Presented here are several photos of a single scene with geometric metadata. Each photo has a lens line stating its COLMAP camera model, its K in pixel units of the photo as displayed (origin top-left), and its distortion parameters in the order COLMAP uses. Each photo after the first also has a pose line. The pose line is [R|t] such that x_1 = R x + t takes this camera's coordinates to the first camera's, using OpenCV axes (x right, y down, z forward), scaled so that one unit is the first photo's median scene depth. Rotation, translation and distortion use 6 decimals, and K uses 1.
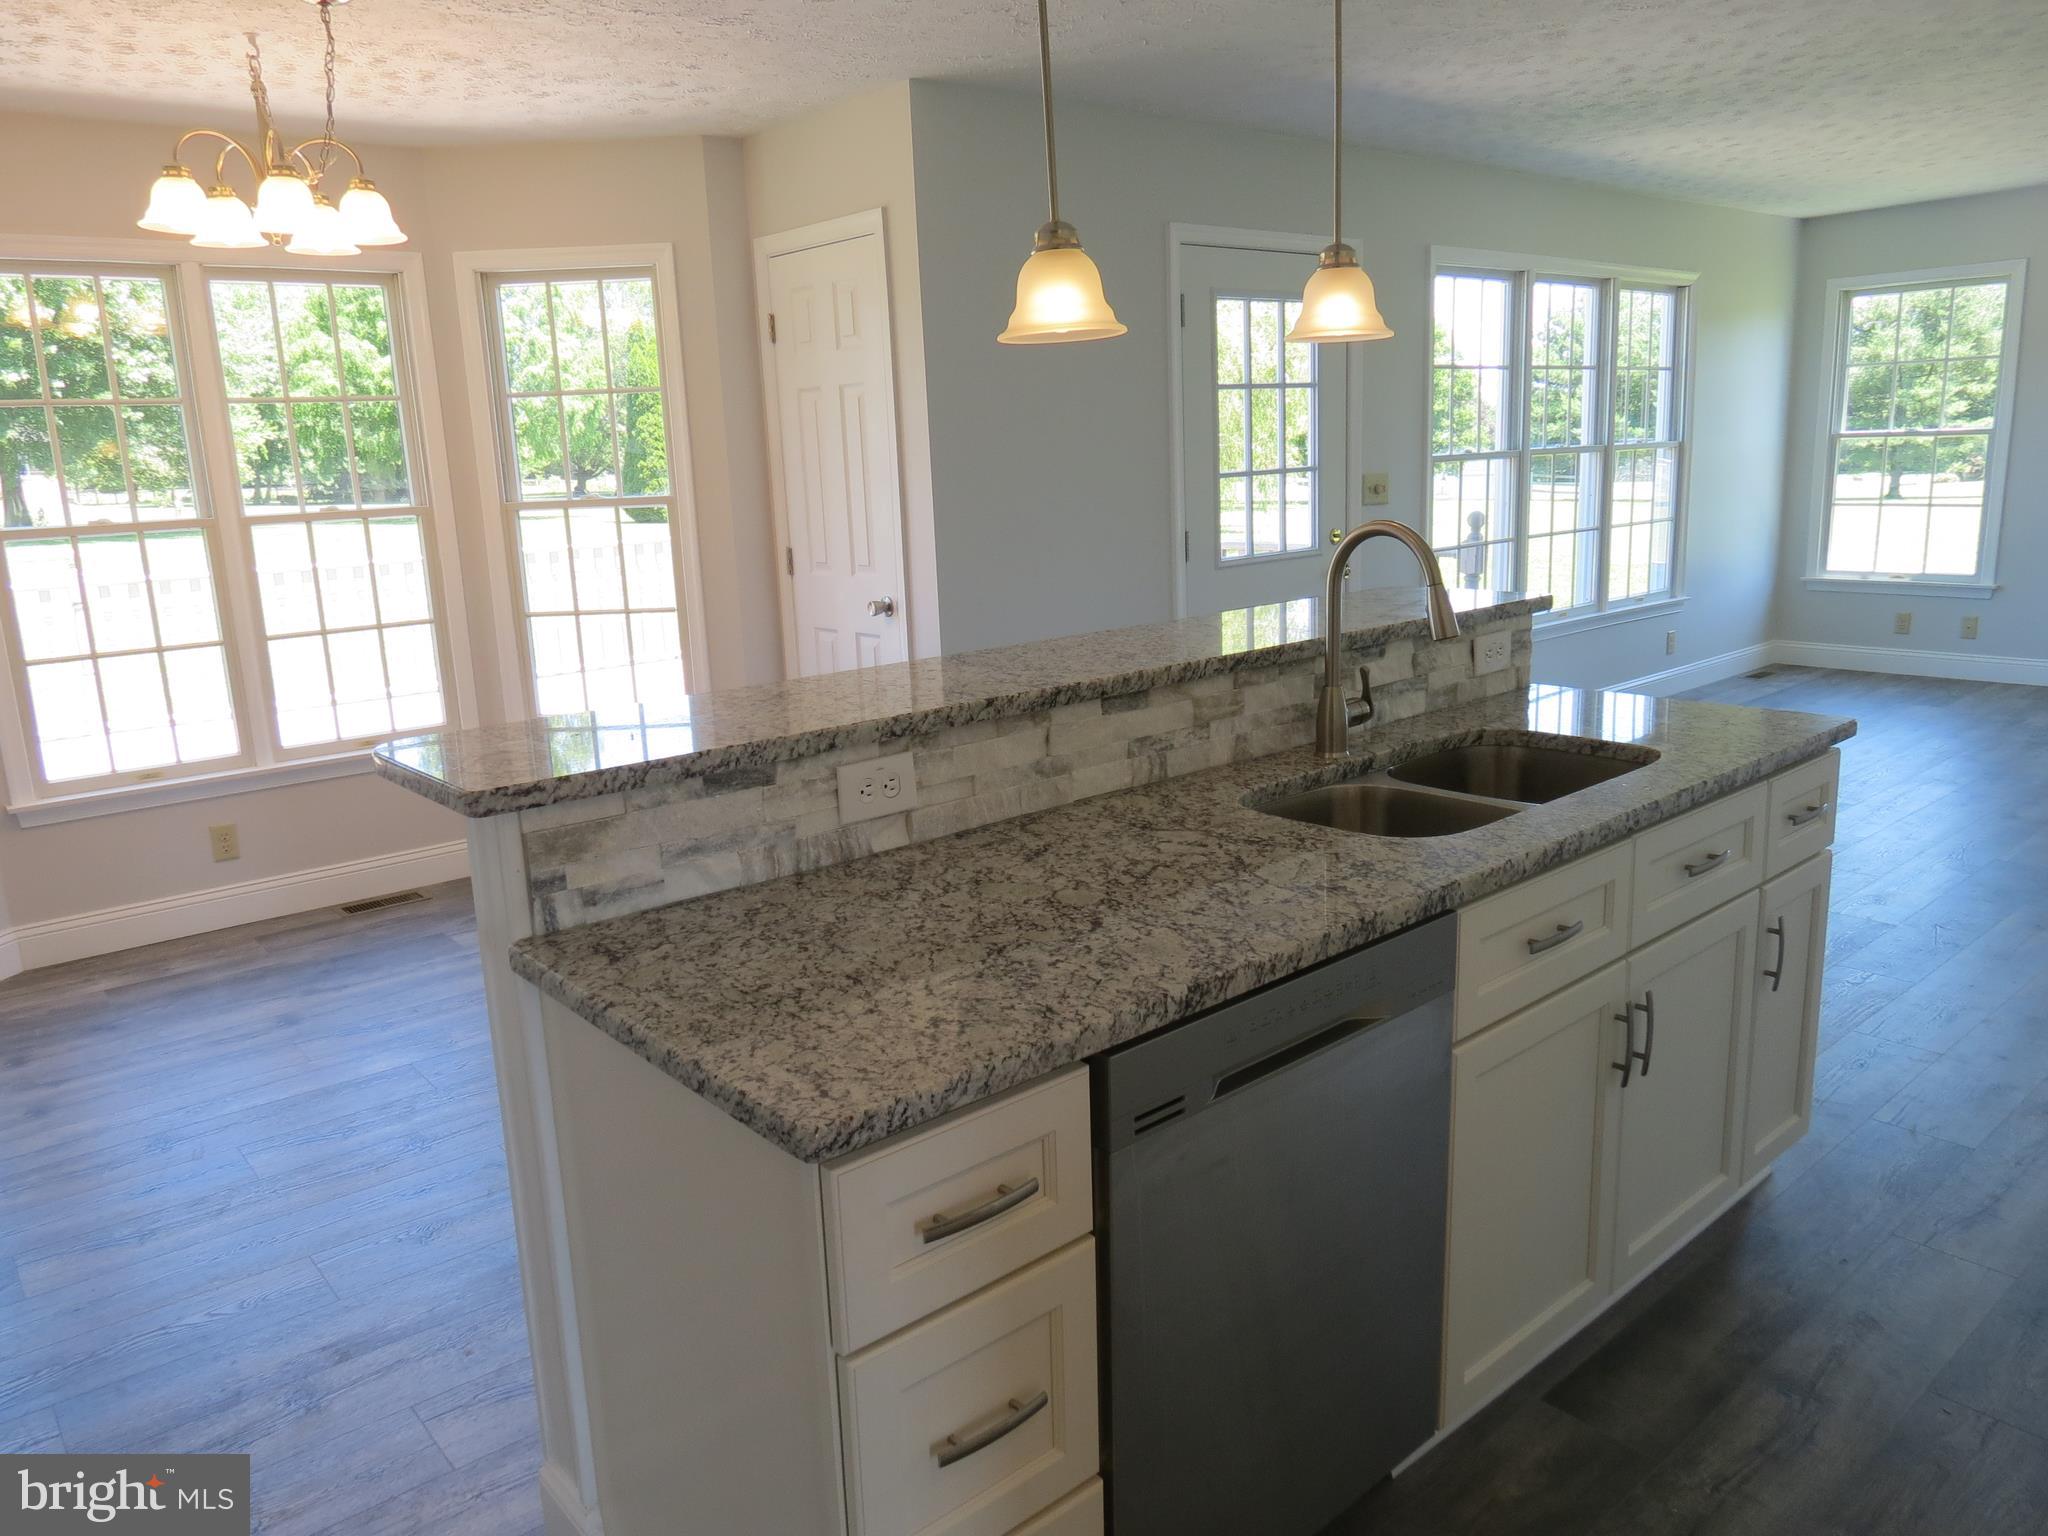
lens RADIAL K [[1443.3, 0, 1025.3], [0, 1443.3, 762.7], [0, 0, 1]] dist [-0.018343, 0.001630]
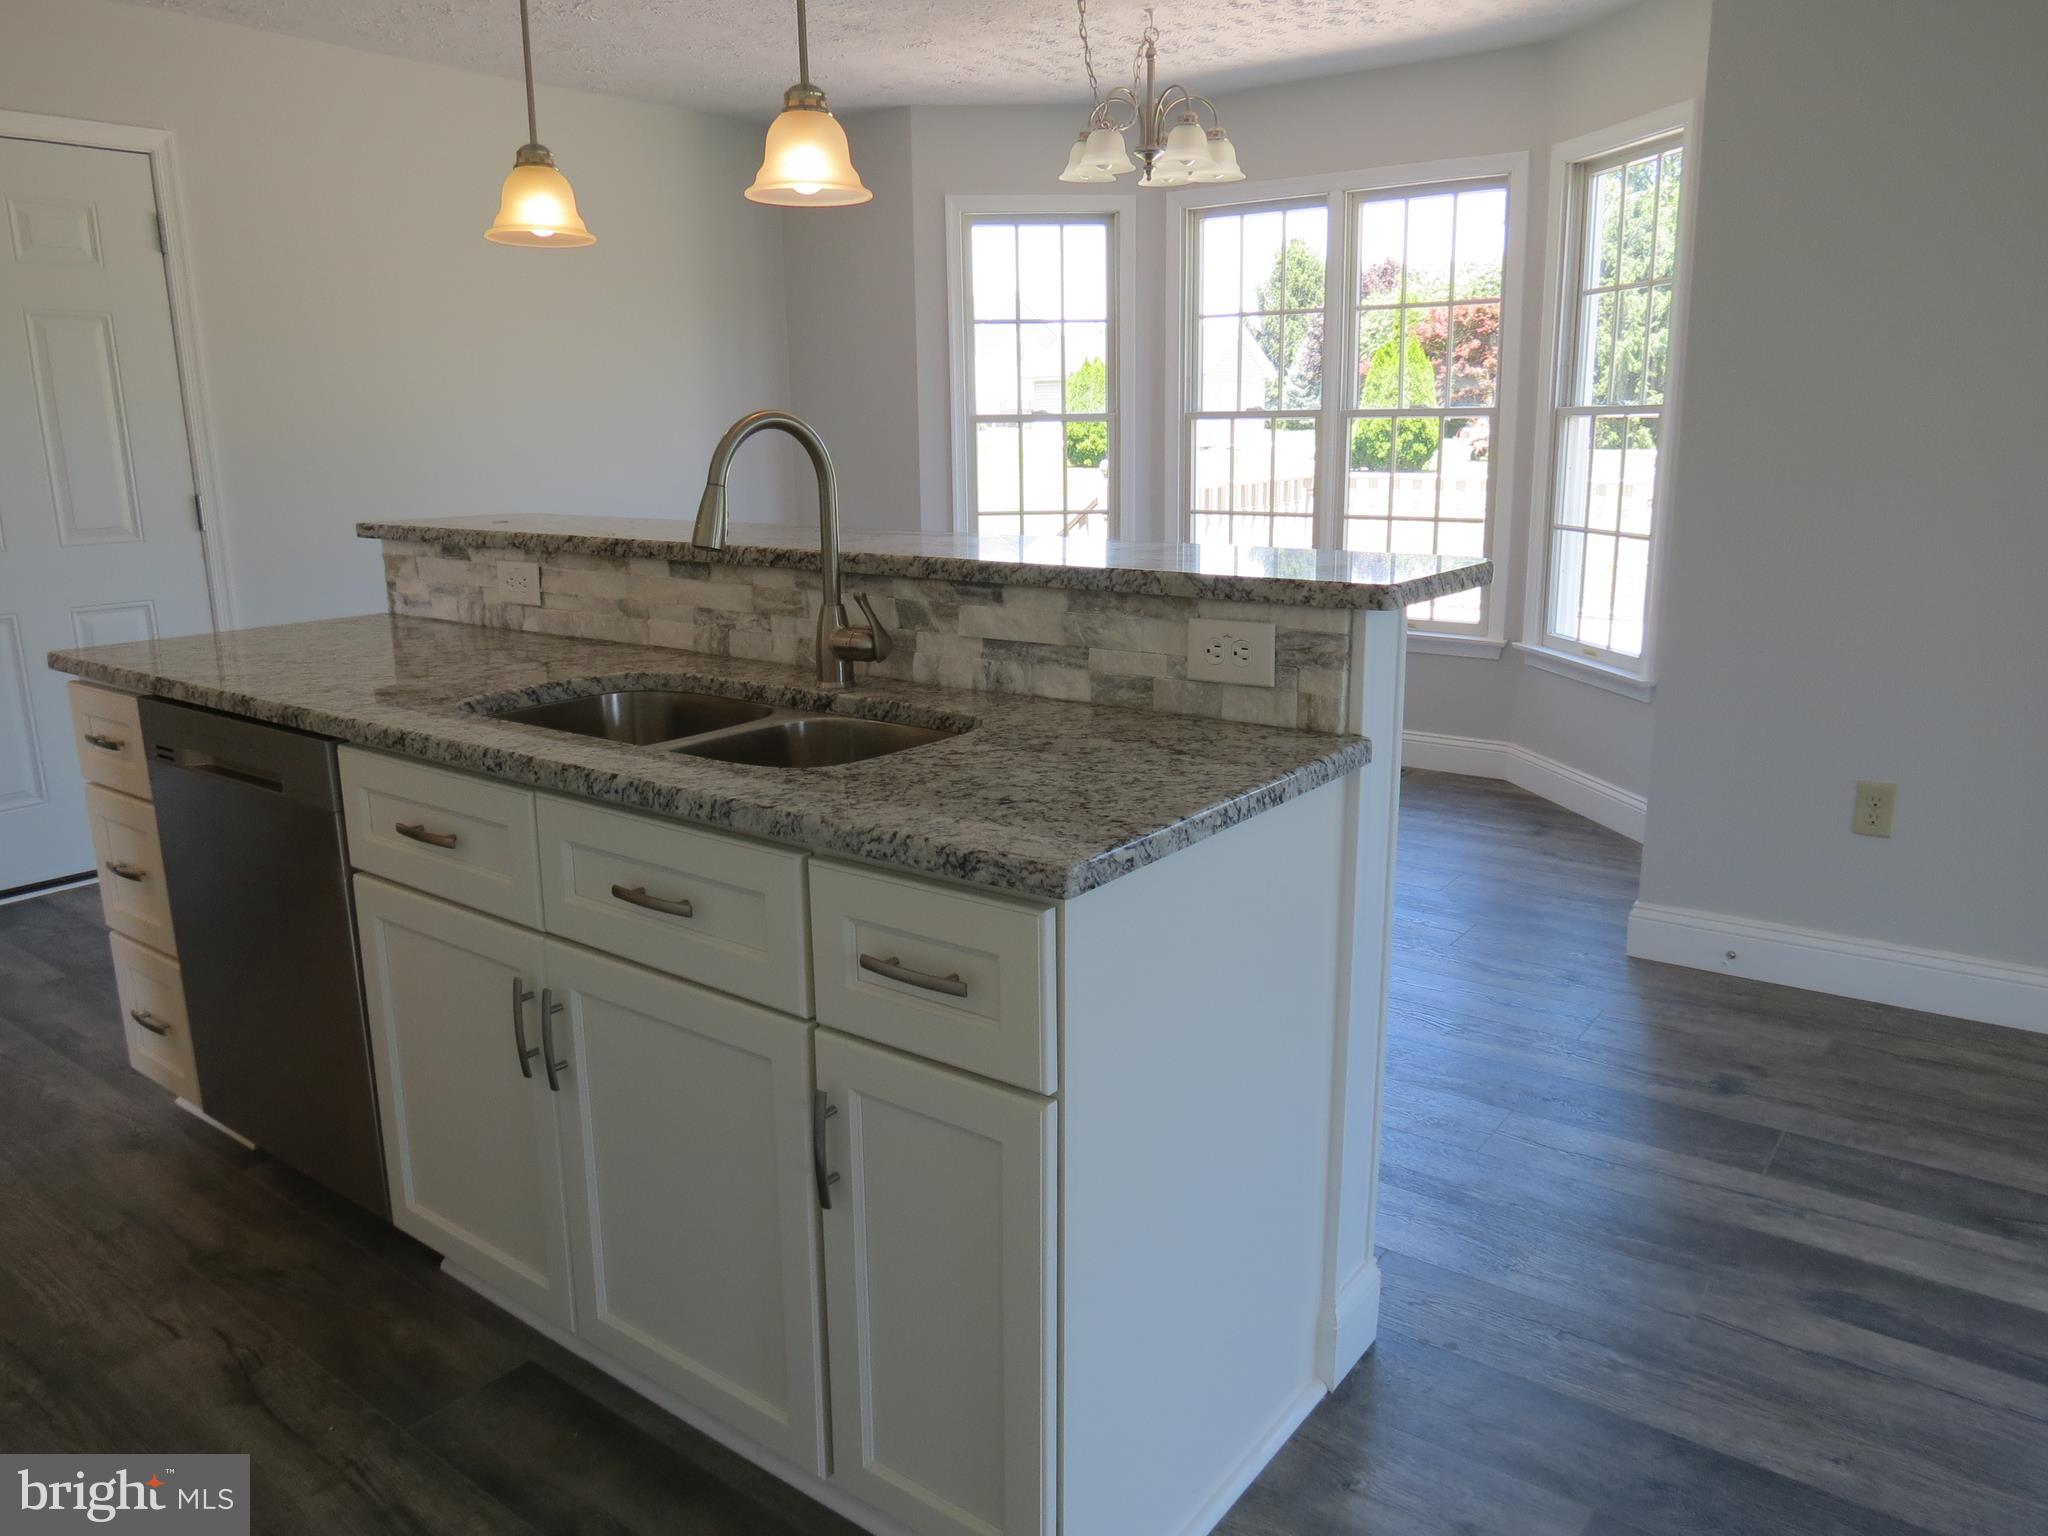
lens RADIAL K [[1443.3, 0, 1019.0], [0, 1443.3, 770.5], [0, 0, 1]] dist [-0.018343, 0.001630]
pose [[0.224620, 0.250909, -0.941590, 1.118092], [-0.224710, 0.953575, 0.200497, -0.162092], [0.948183, 0.166549, 0.270574, 0.912956]]
